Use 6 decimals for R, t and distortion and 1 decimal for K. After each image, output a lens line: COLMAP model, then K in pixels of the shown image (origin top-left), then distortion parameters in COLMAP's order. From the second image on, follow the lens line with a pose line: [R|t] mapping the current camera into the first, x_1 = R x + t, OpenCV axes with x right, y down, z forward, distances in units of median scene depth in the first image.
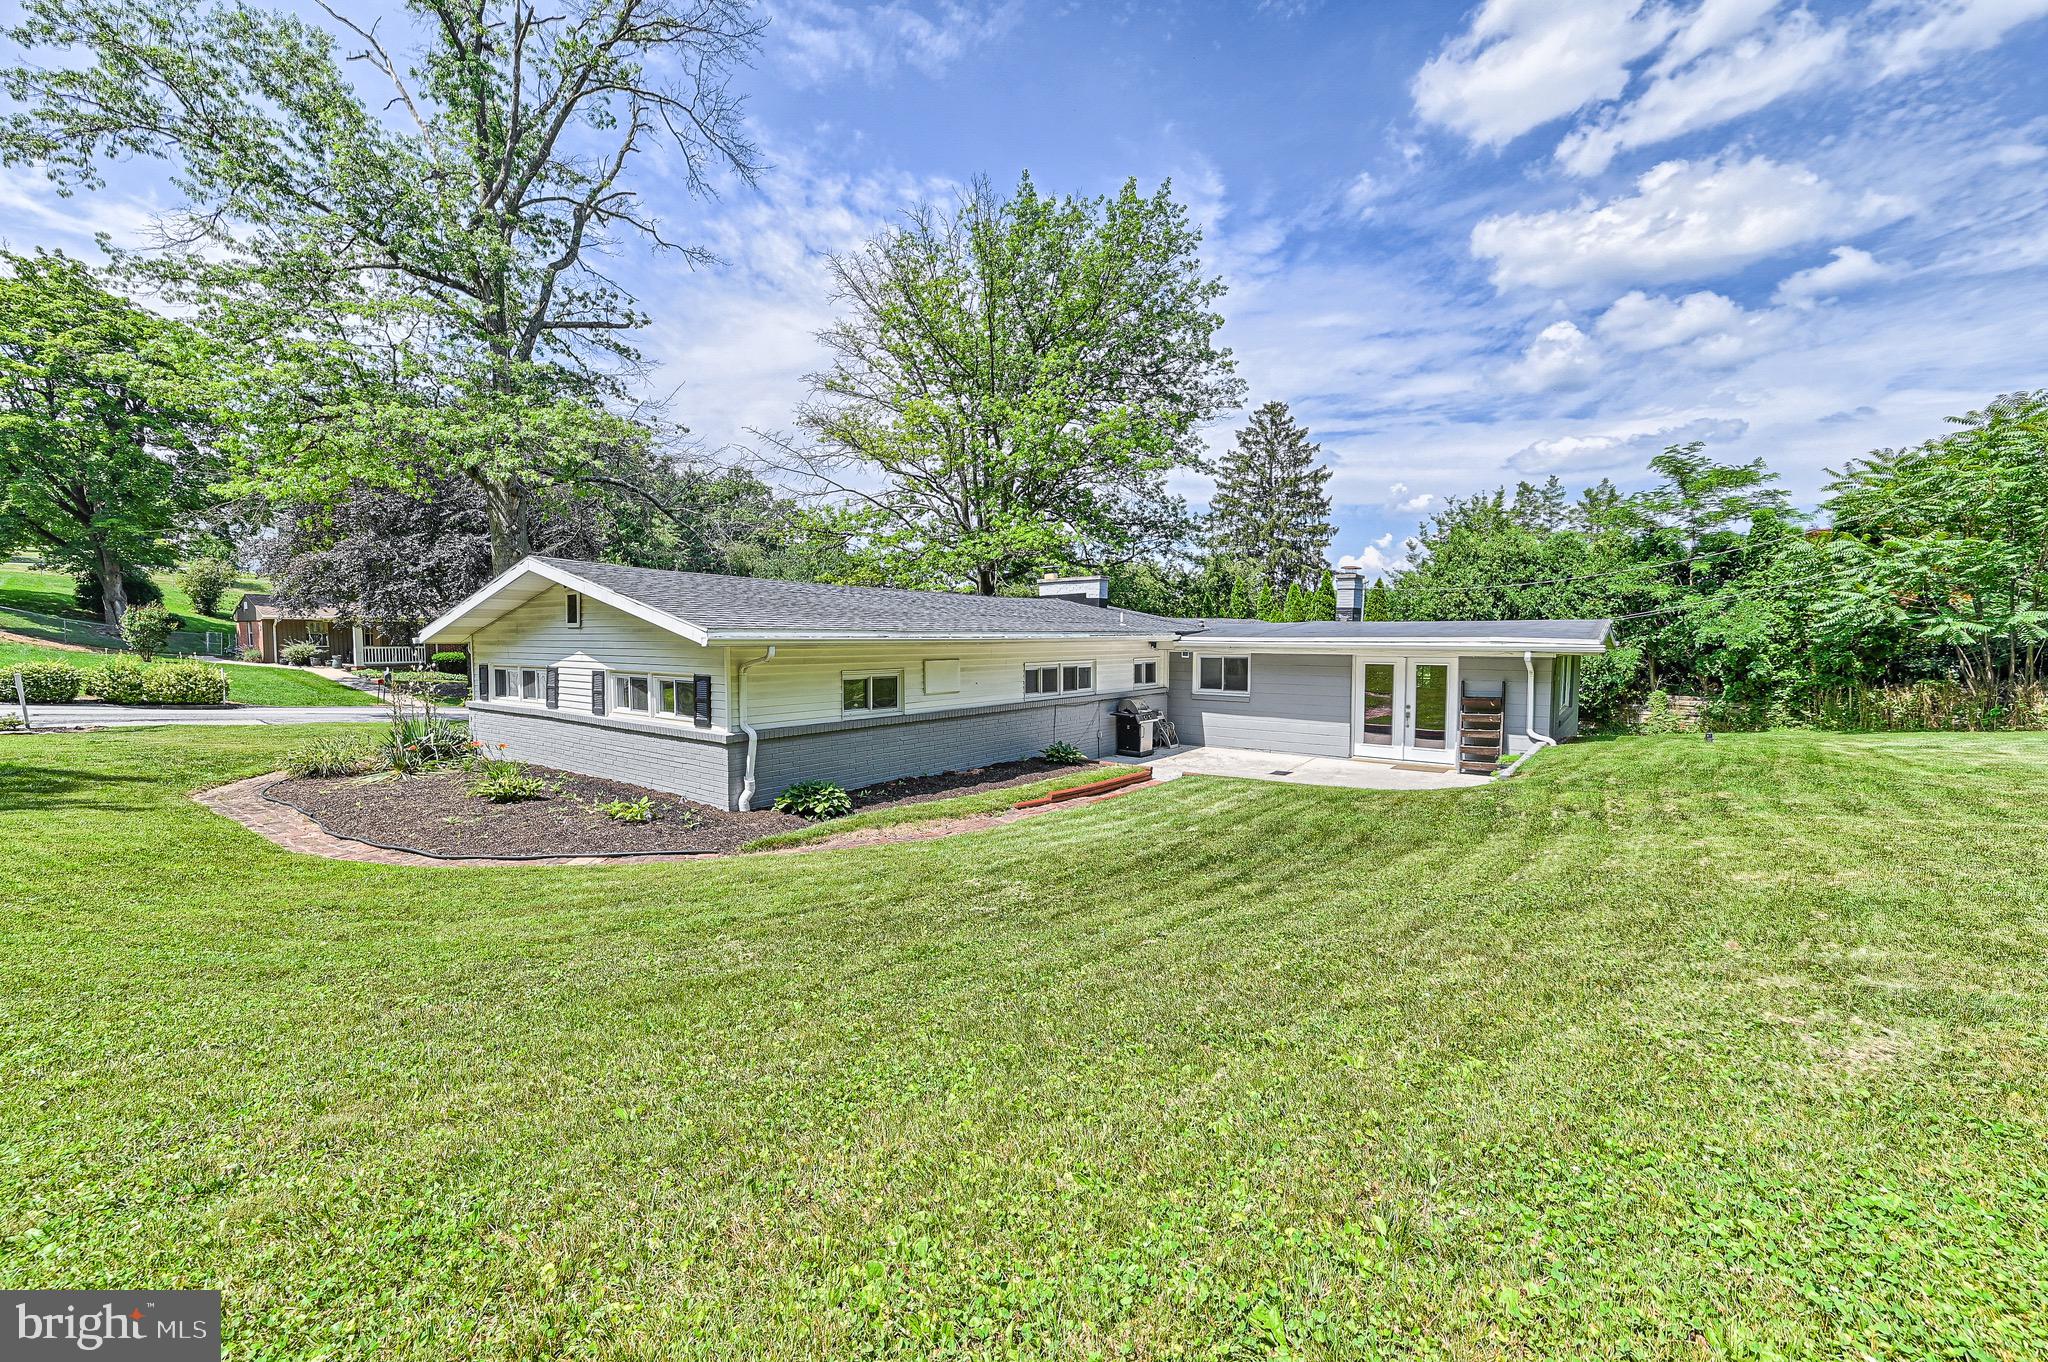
lens RADIAL K [[790.4, 0, 1024.0], [0, 790.4, 681.0], [0, 0, 1]] dist [0.021571, -0.000068]
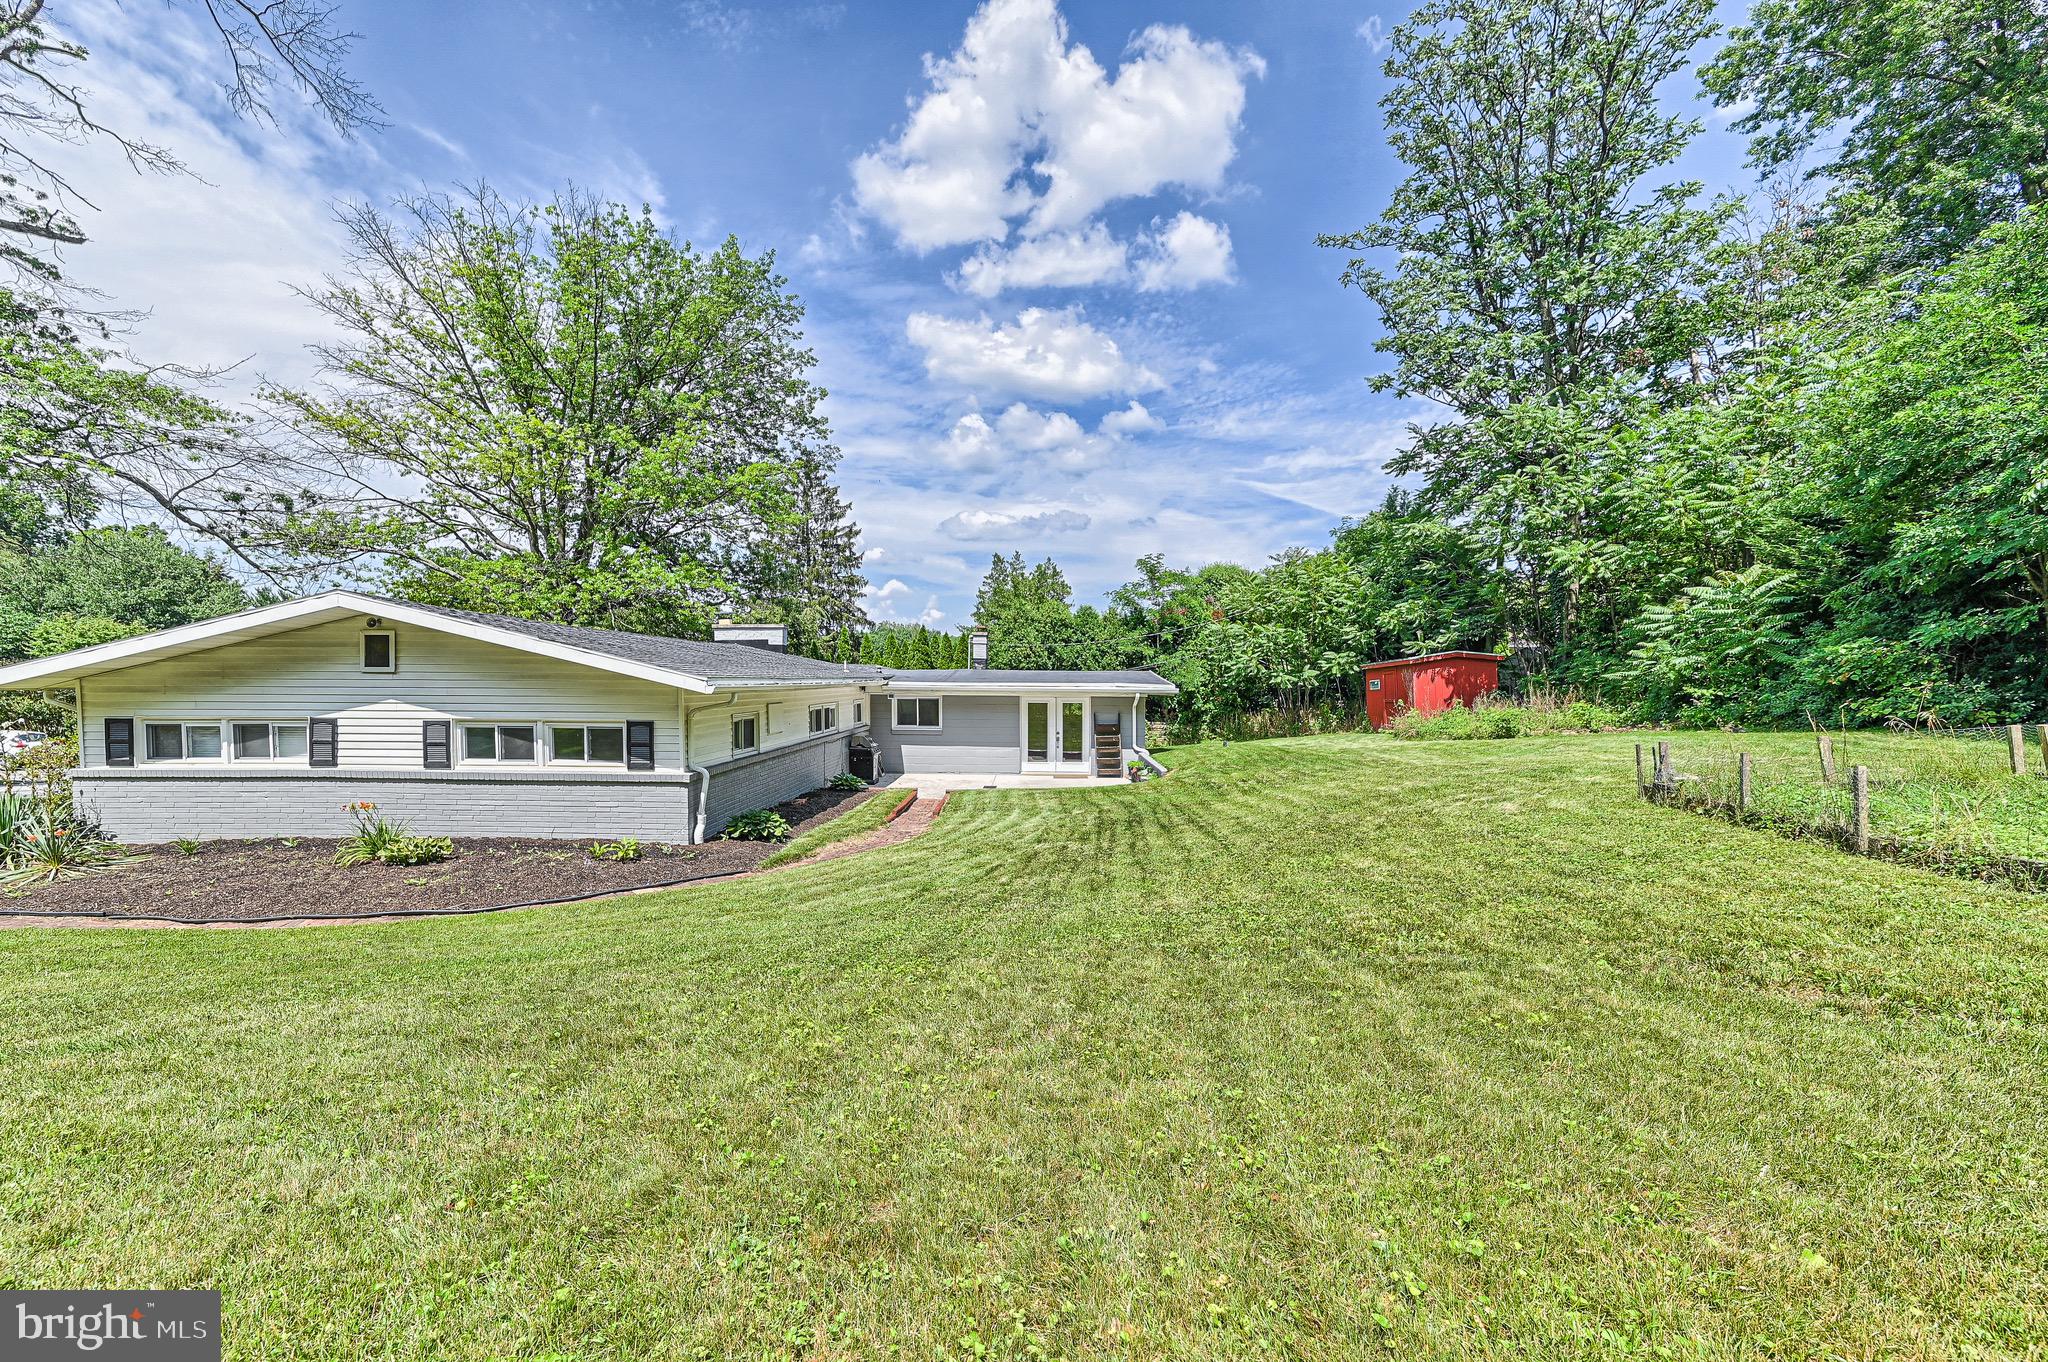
lens RADIAL K [[790.4, 0, 1024.0], [0, 790.4, 681.0], [0, 0, 1]] dist [0.021571, -0.000068]
pose [[0.818623, 0.003538, 0.574321, -0.302480], [0.026047, 0.998723, -0.043279, -0.000399], [-0.573741, 0.050389, 0.817486, -0.079007]]
